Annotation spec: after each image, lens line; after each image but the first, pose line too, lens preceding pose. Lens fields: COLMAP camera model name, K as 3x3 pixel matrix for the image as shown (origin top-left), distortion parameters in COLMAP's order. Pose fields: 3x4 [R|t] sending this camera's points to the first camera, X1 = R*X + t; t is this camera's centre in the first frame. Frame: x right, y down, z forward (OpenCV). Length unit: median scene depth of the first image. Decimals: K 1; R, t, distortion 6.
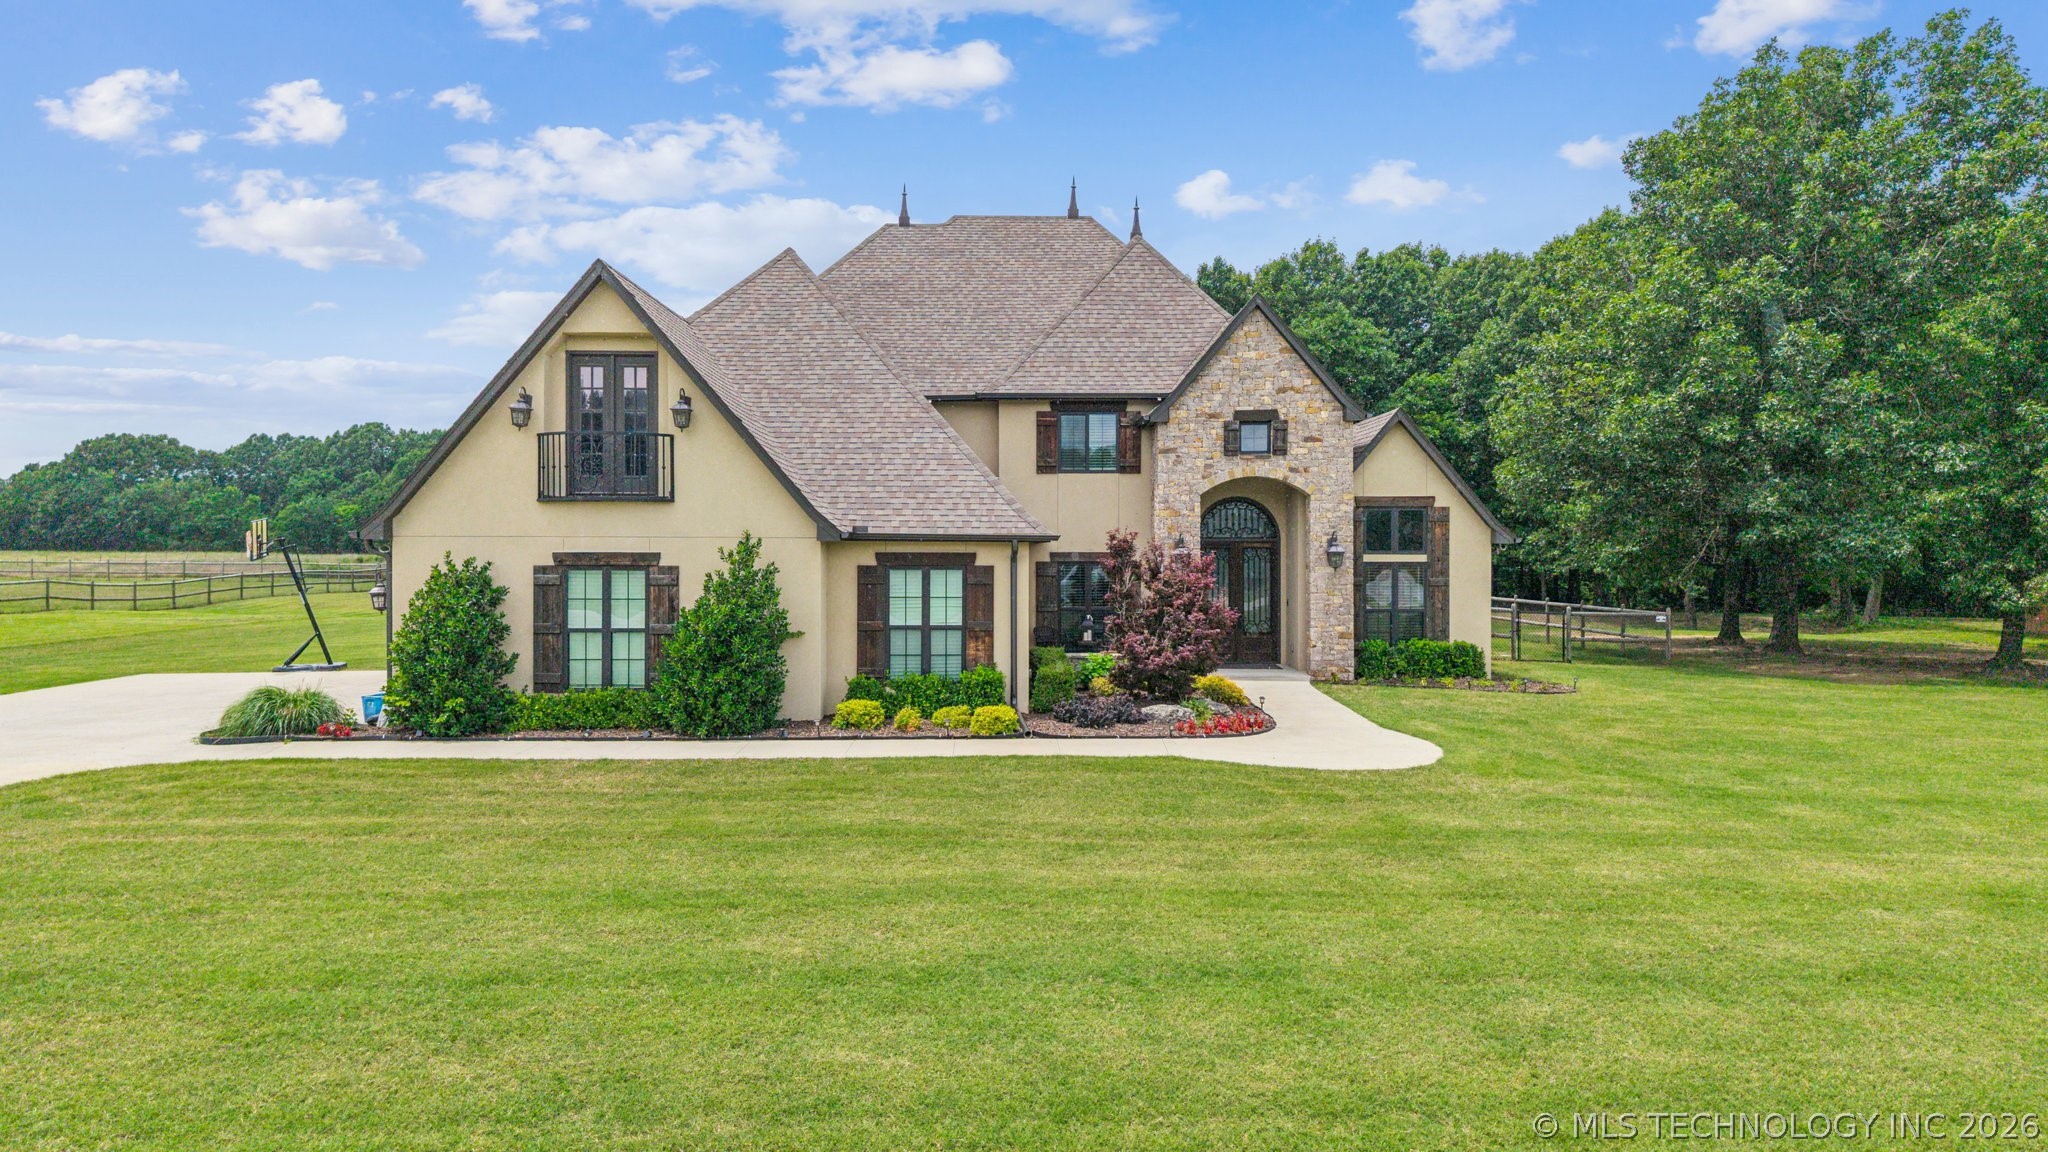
lens RADIAL K [[1407.2, 0, 1017.6], [0, 1407.2, 532.6], [0, 0, 1]] dist [0.073052, -0.163889]
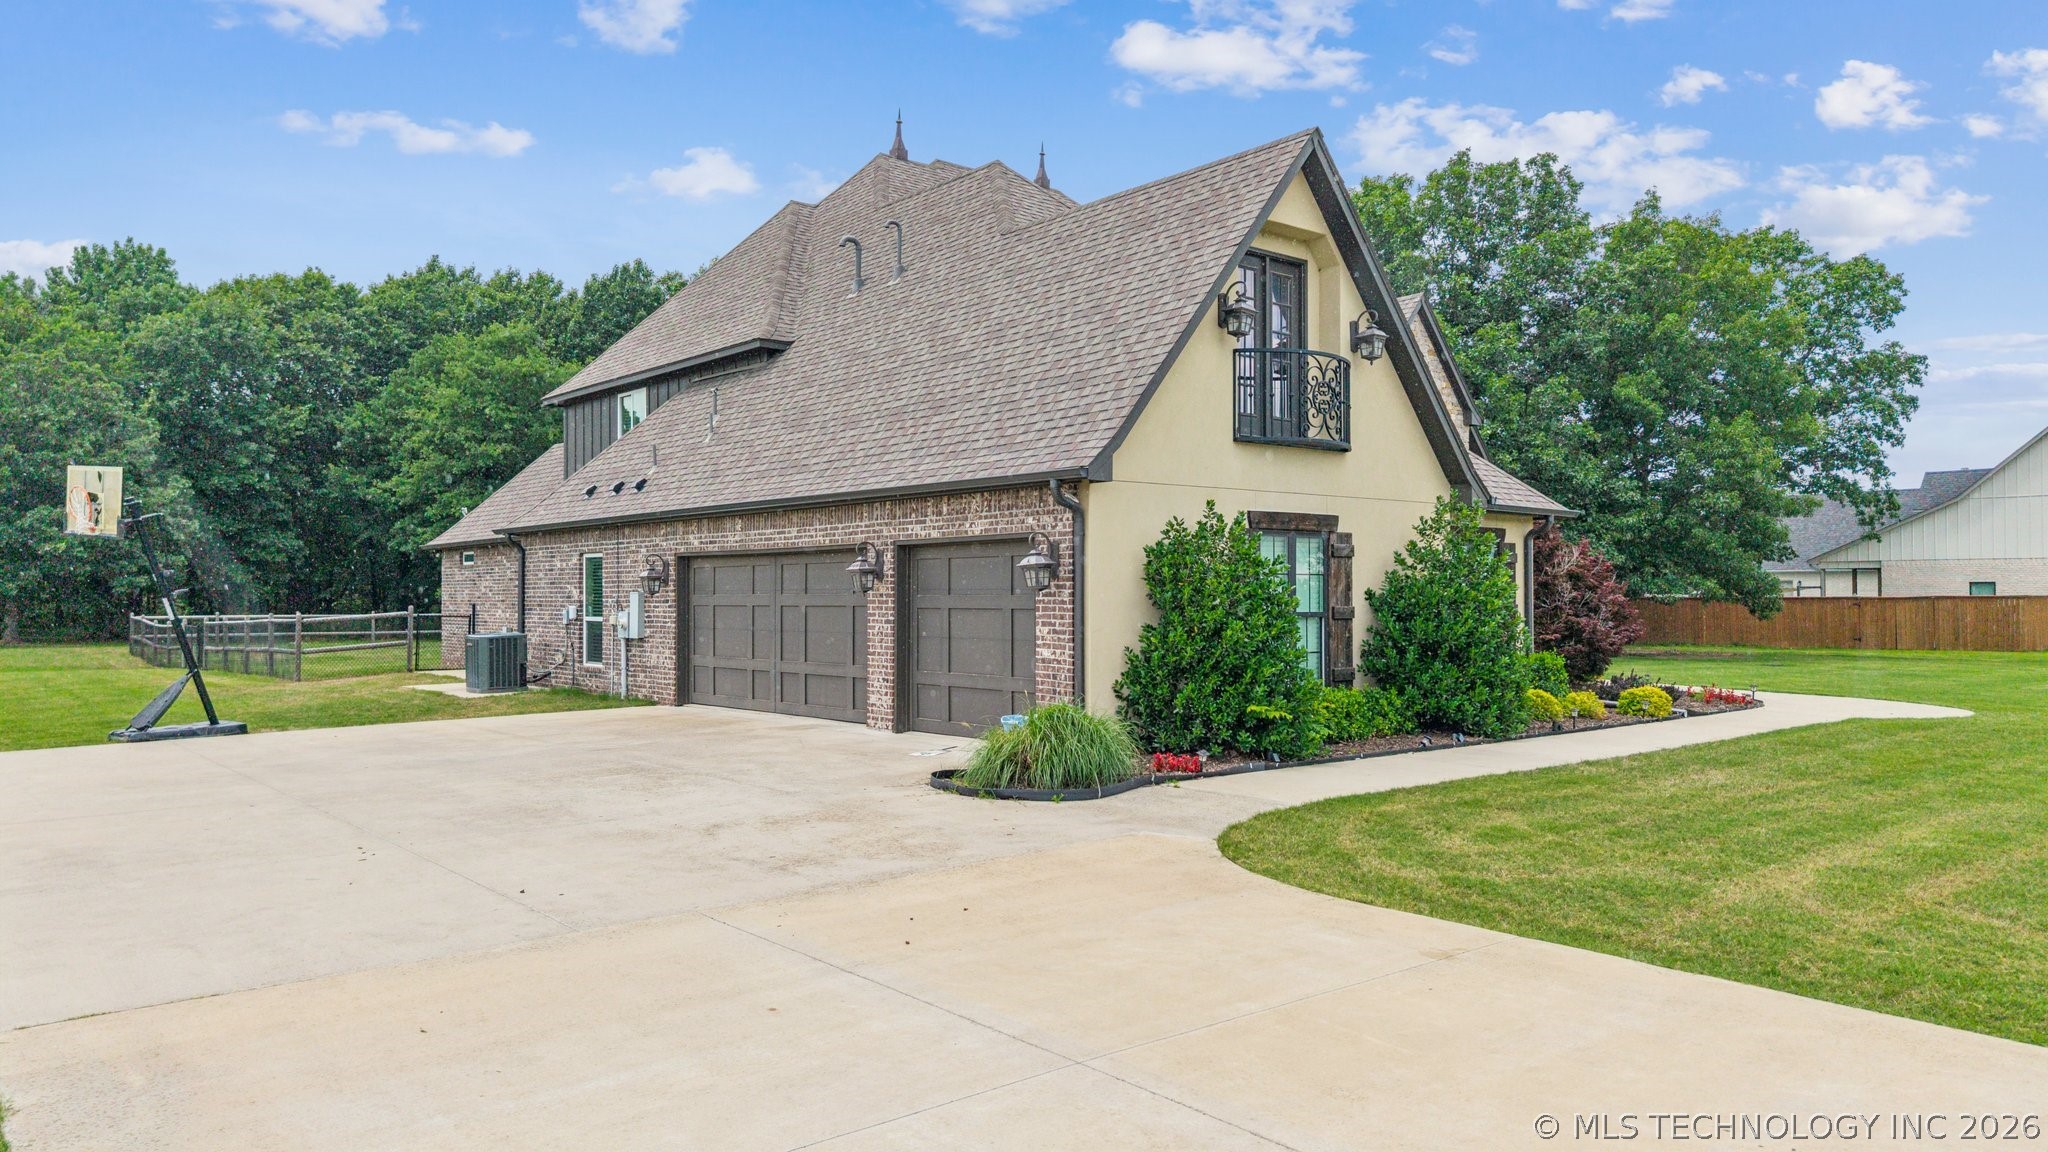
lens RADIAL K [[1368.4, 0, 1028.7], [0, 1368.4, 575.0], [0, 0, 1]] dist [0.071577, -0.120924]
pose [[0.777286, -0.000401, 0.629148, -0.676458], [0.000402, 1.000000, 0.000141, 0.036735], [-0.629148, 0.000143, 0.777286, 0.407939]]
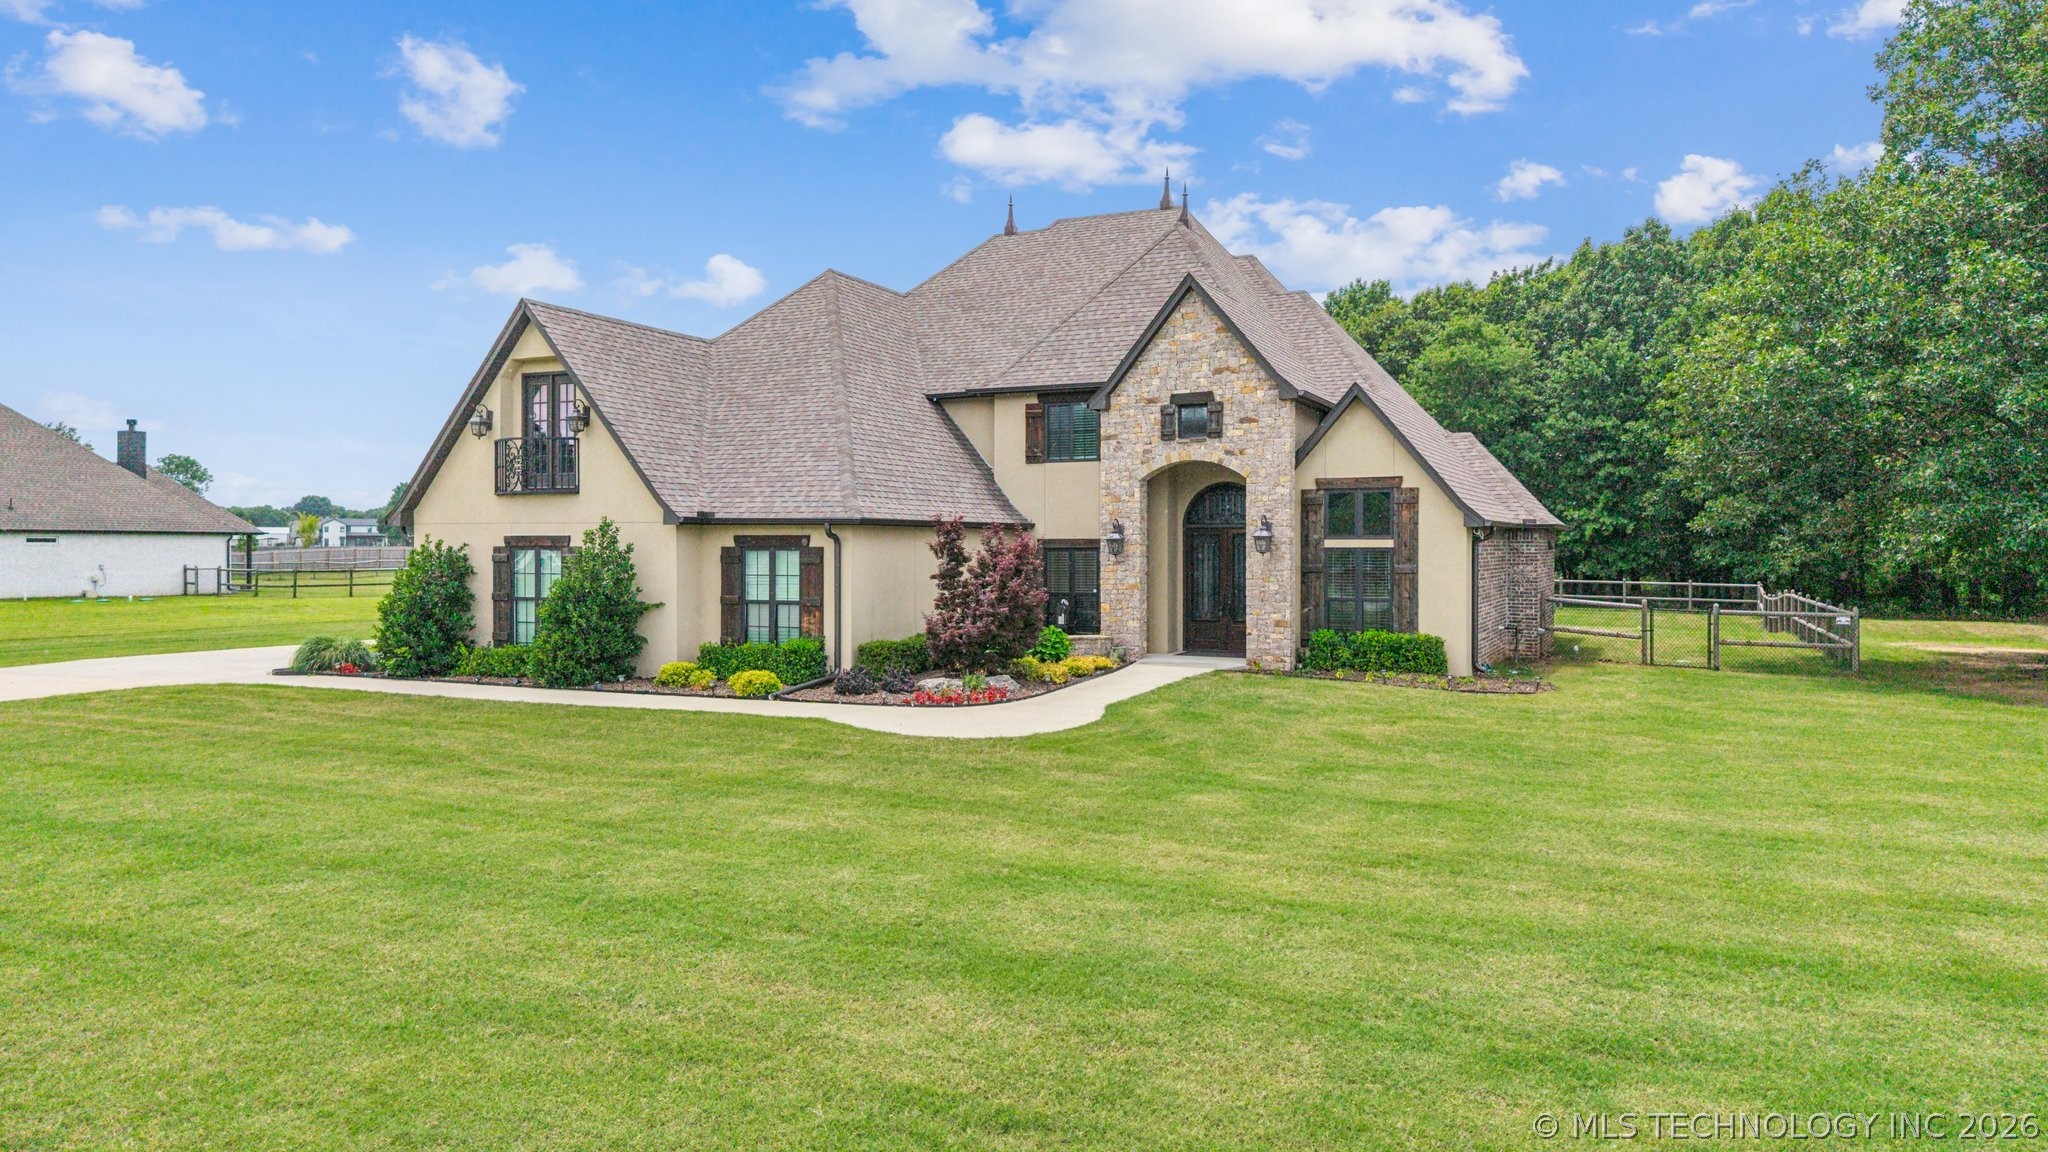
lens RADIAL K [[1407.2, 0, 1017.6], [0, 1407.2, 532.6], [0, 0, 1]] dist [0.073052, -0.163889]
pose [[0.895571, -0.006163, -0.444876, 0.496357], [0.004101, 0.999976, -0.005598, 0.015661], [0.444900, 0.003189, 0.895575, 0.065217]]
